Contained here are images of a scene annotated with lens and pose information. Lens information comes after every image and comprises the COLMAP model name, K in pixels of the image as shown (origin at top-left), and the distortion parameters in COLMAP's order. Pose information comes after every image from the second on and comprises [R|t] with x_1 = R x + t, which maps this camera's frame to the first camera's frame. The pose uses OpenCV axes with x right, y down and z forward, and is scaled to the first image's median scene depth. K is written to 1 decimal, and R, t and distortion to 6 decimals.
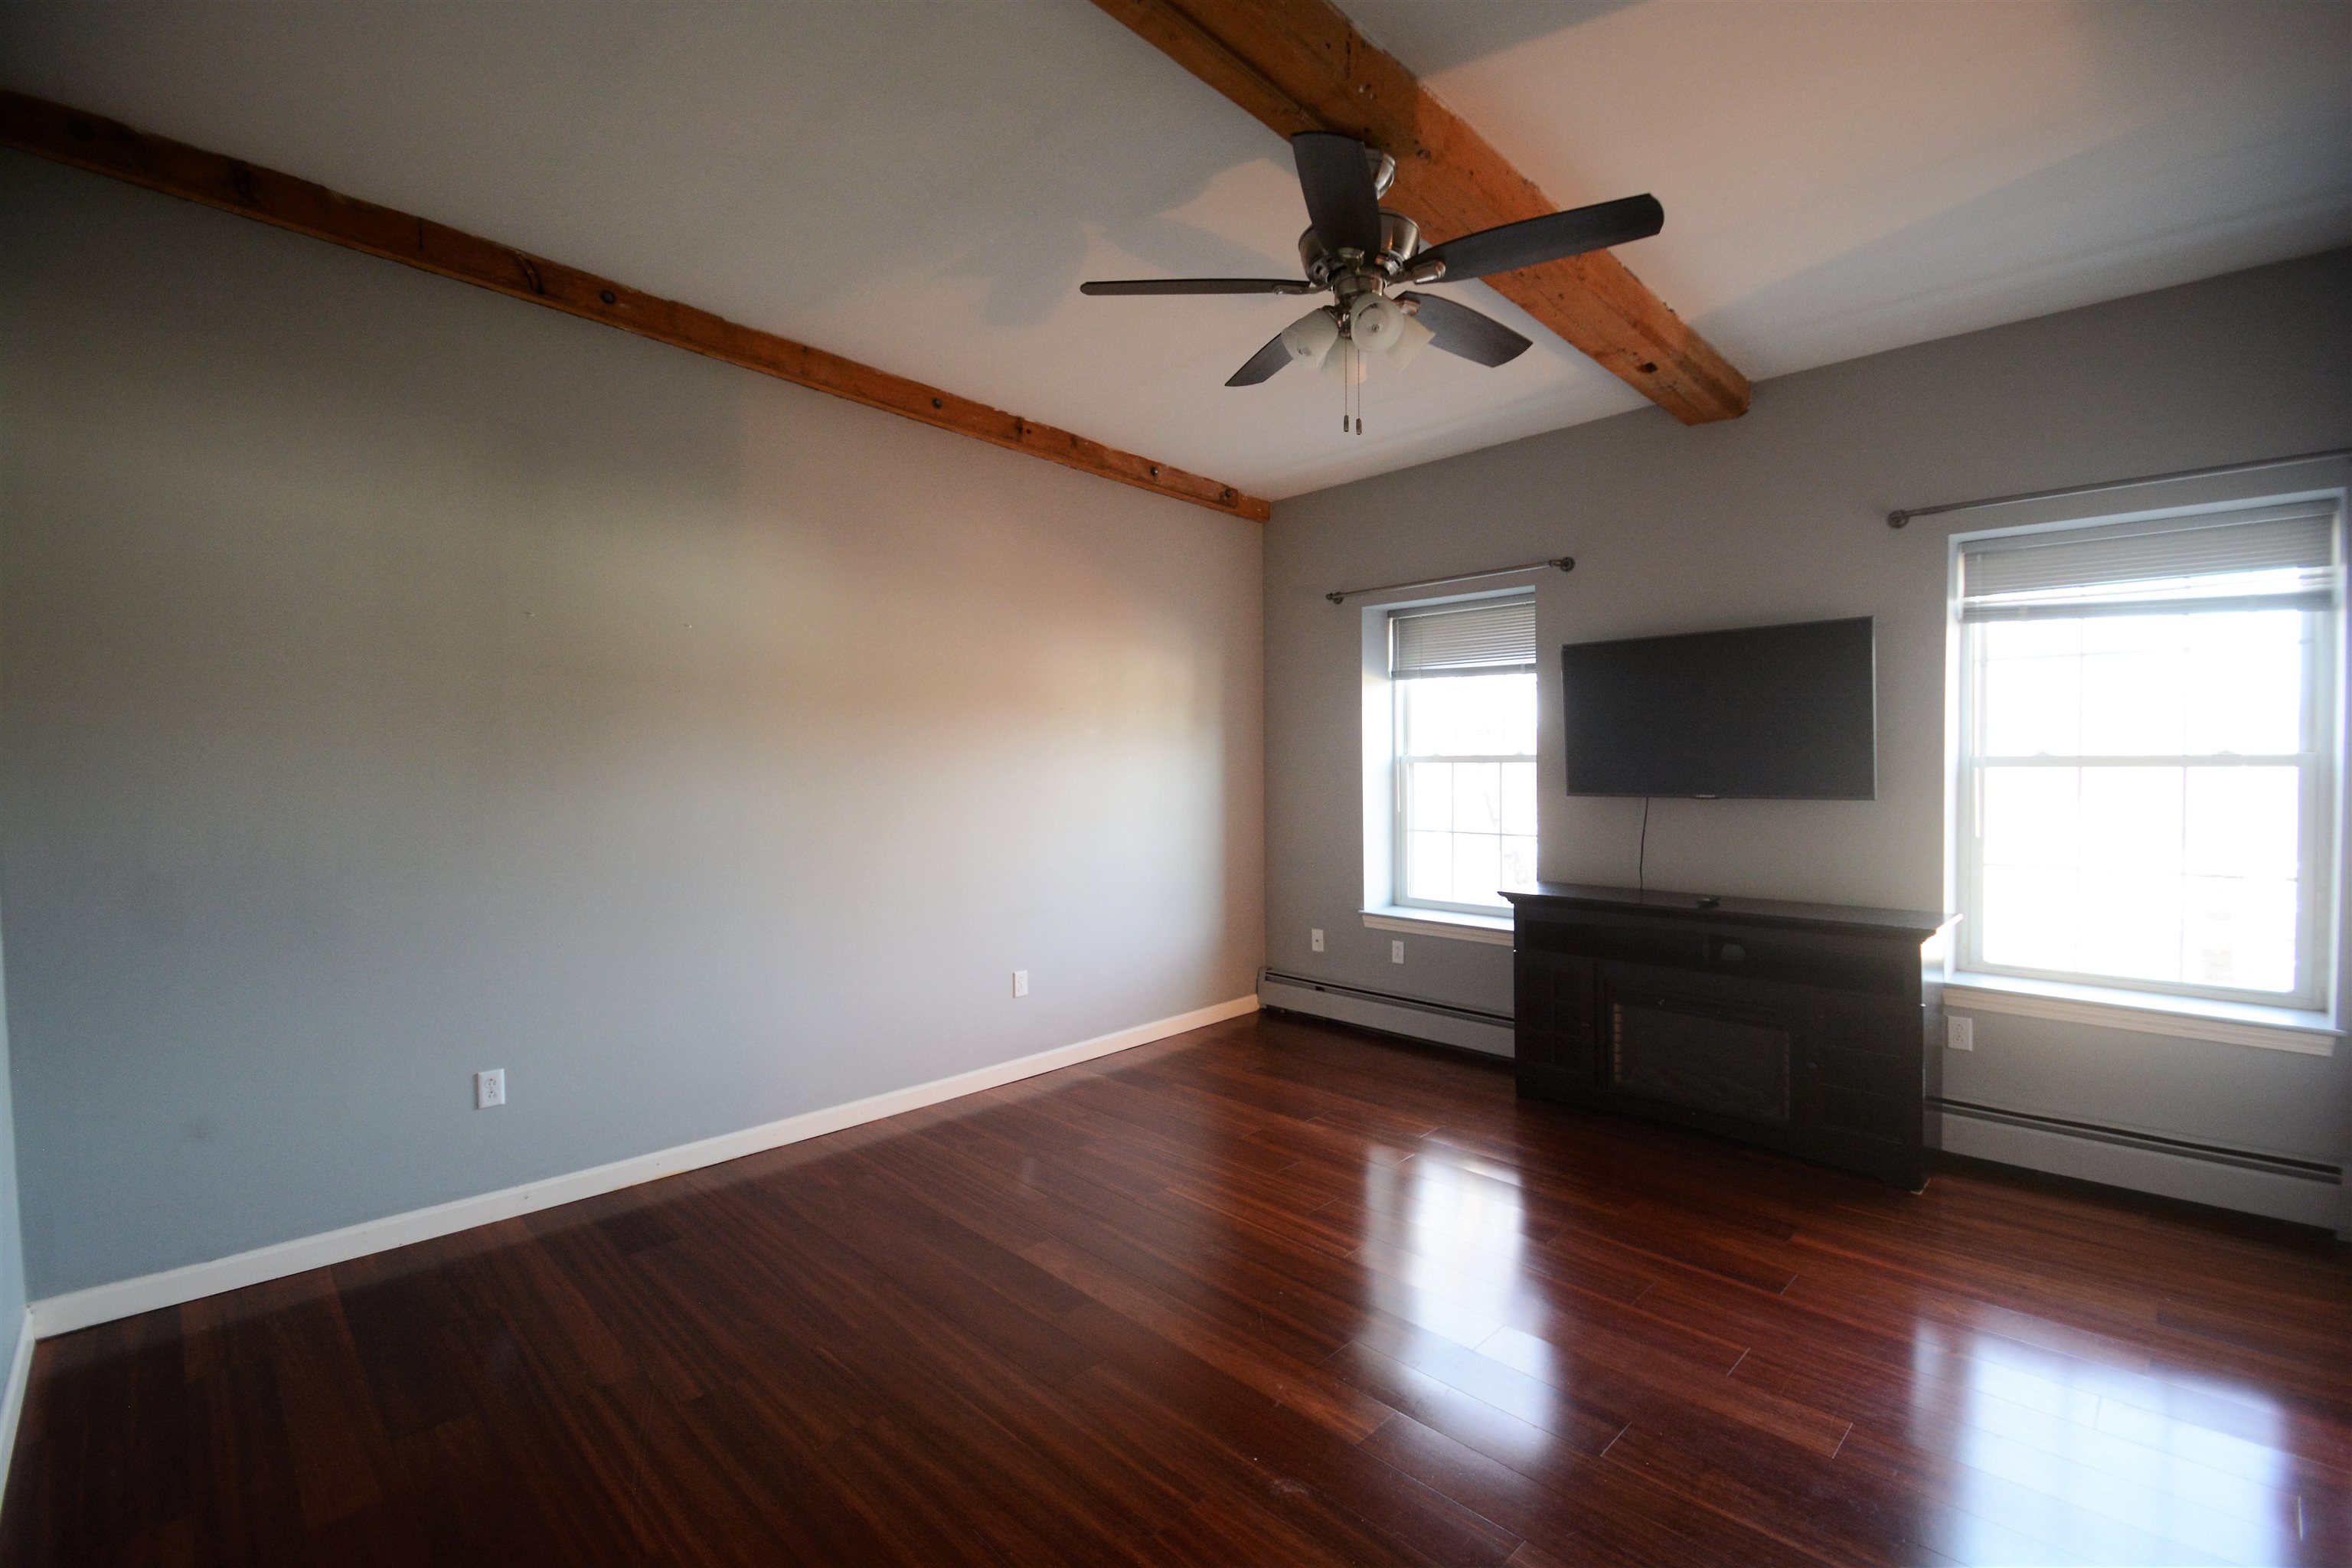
lens RADIAL K [[1028.0, 0, 1176.0], [0, 1028.0, 769.7], [0, 0, 1]] dist [-0.010899, -0.003057]
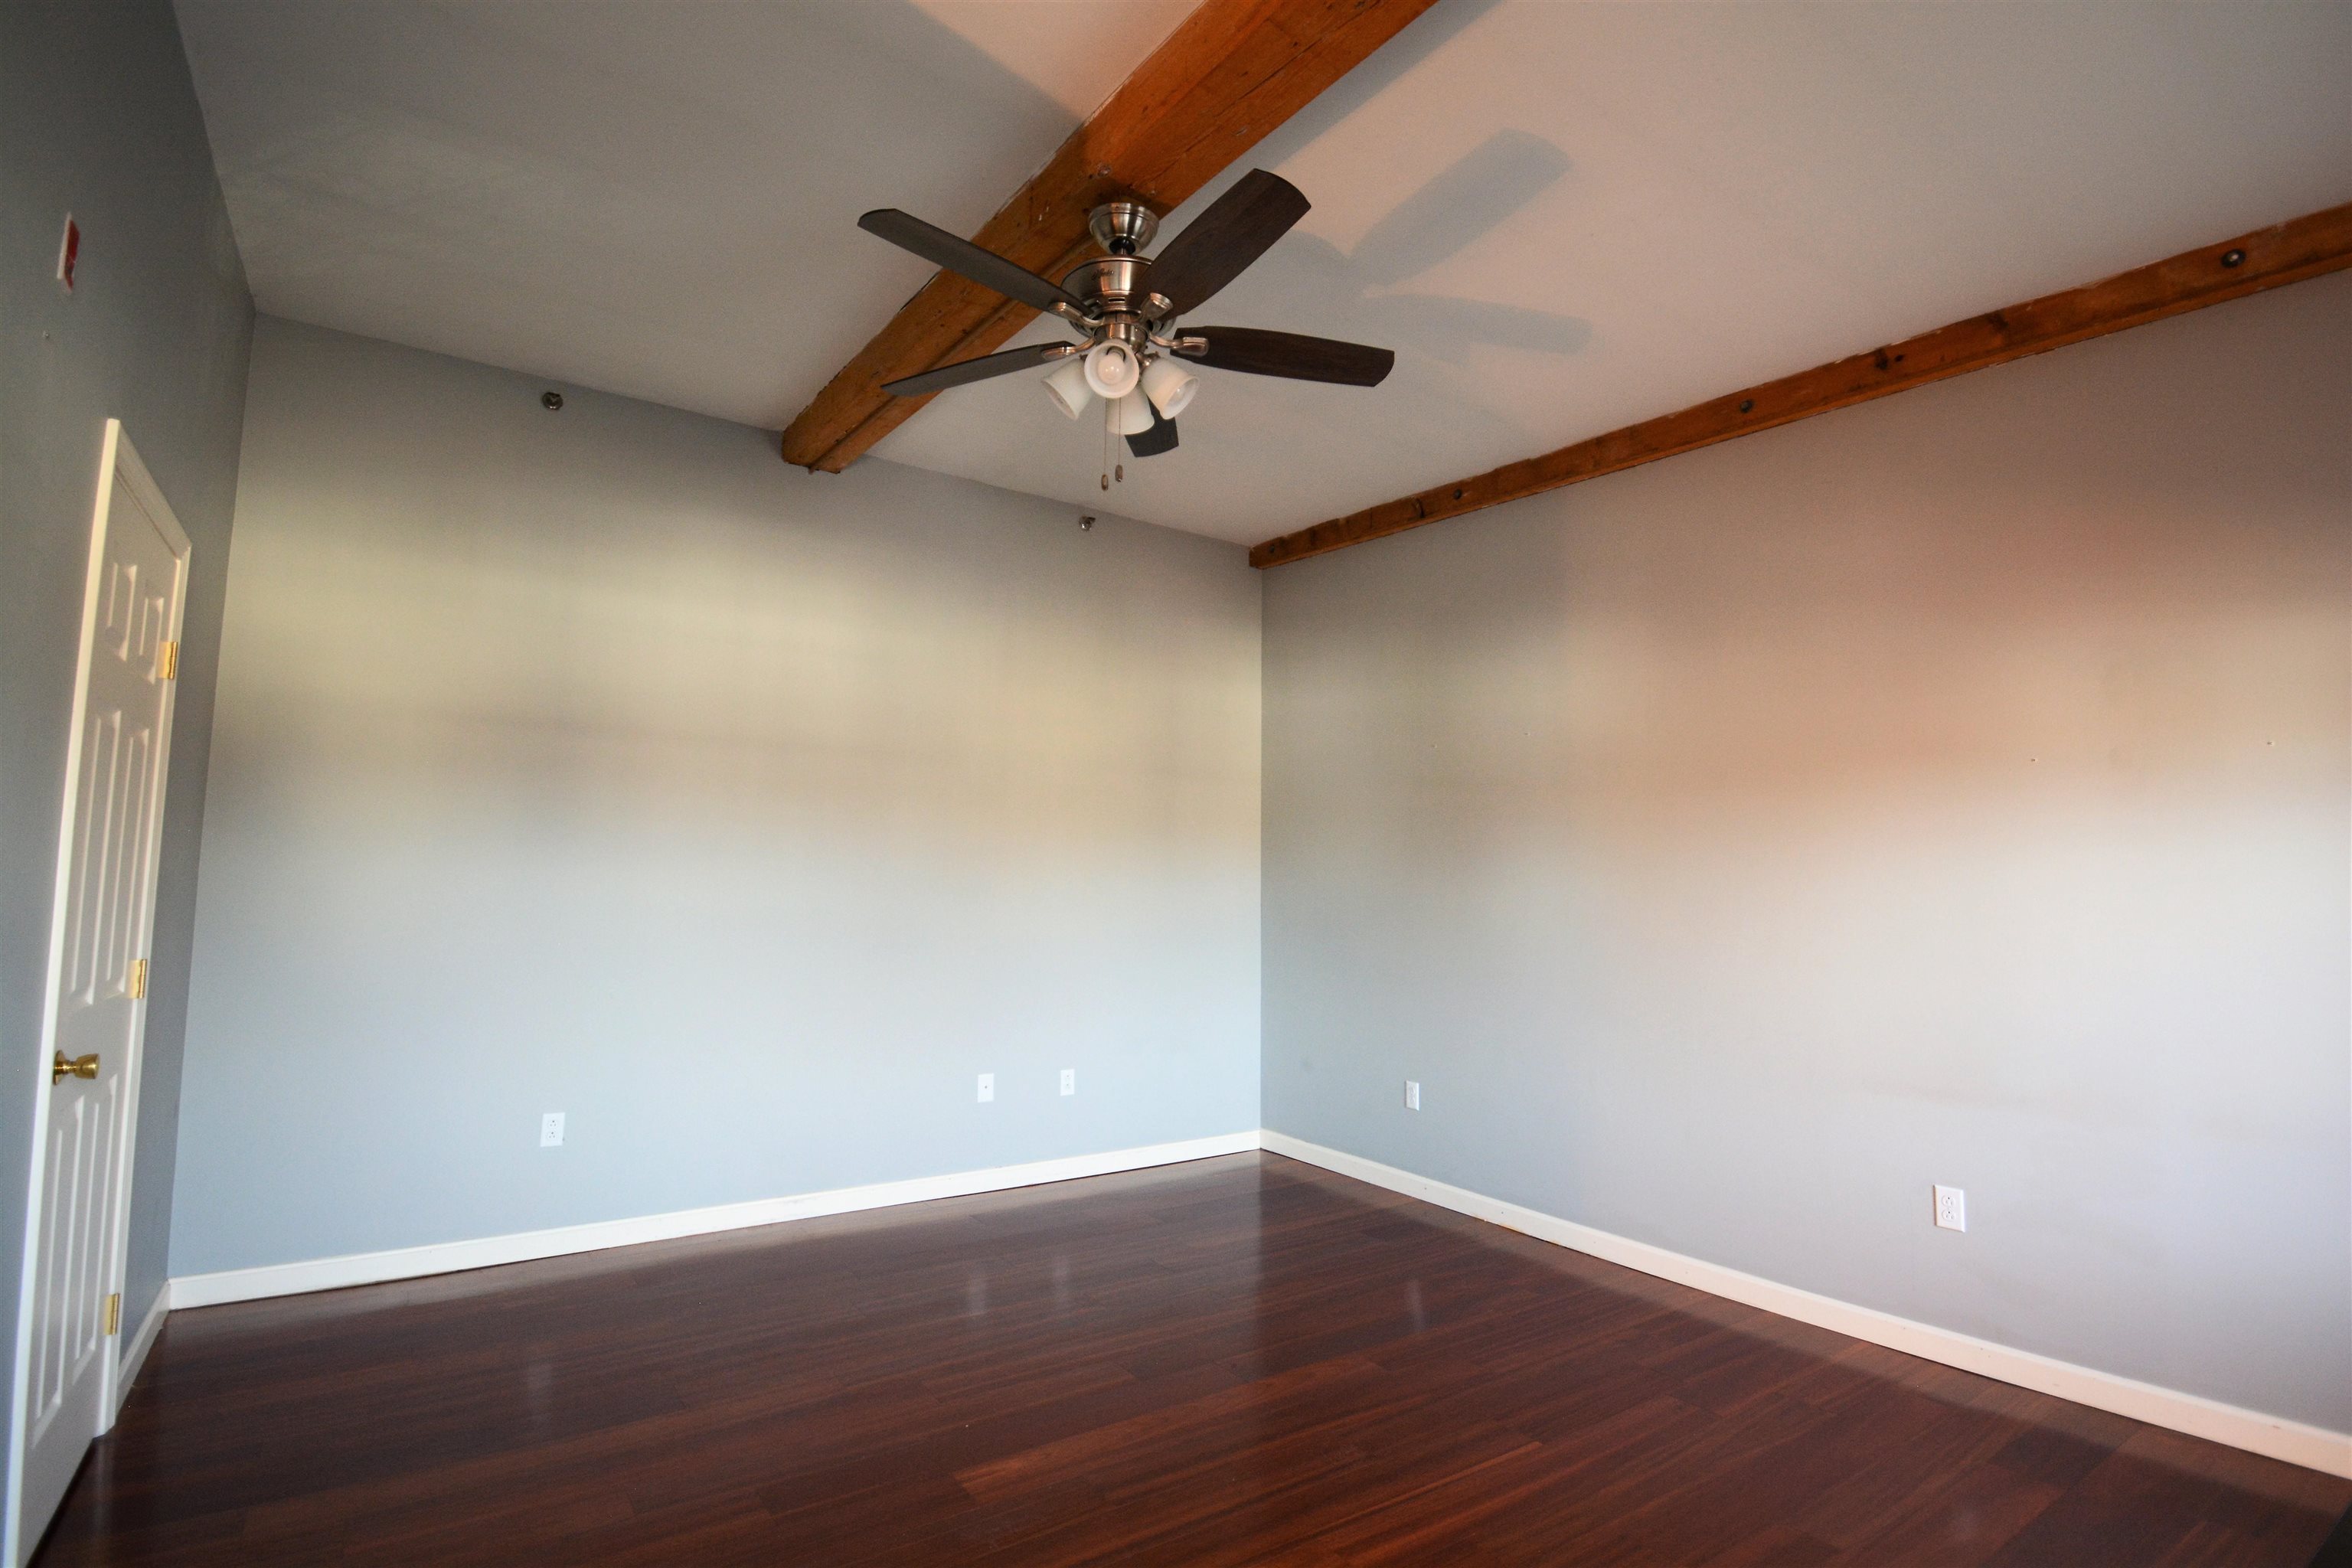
lens RADIAL K [[1103.8, 0, 1177.1], [0, 1103.8, 767.2], [0, 0, 1]] dist [-0.031314, -0.001254]
pose [[-0.178300, -0.094132, -0.979463, 0.699517], [-0.017194, 0.995560, -0.092549, 0.010945], [0.983826, 0.000339, -0.179127, 0.762351]]
